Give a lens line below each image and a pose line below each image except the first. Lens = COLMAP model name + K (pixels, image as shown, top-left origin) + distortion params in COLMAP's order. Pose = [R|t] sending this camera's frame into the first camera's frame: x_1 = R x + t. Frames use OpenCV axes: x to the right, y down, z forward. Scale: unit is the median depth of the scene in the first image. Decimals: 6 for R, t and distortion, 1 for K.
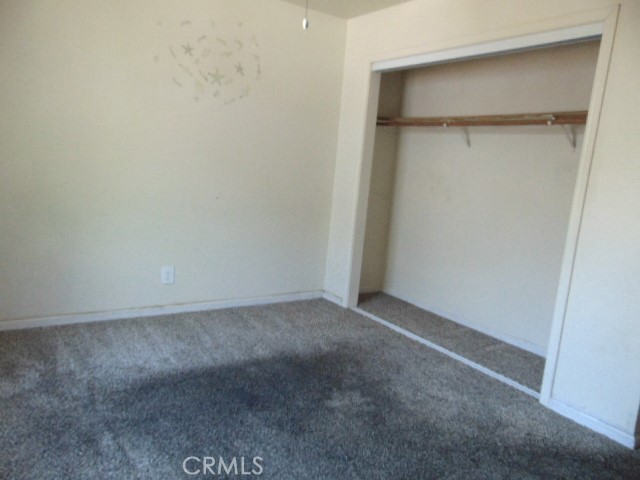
lens RADIAL K [[477.8, 0, 320.0], [0, 477.8, 240.0], [0, 0, 1]] dist [-0.003008, 0.009951]
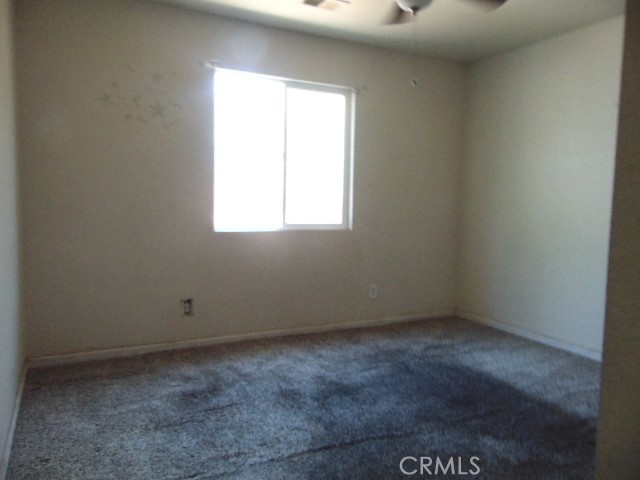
lens RADIAL K [[477.8, 0, 320.0], [0, 477.8, 240.0], [0, 0, 1]] dist [-0.003008, 0.009951]
pose [[-0.116635, -0.005171, -0.993161, 0.948913], [-0.172883, 0.984825, 0.015175, -0.004312], [0.978012, 0.173471, -0.115759, 0.674730]]
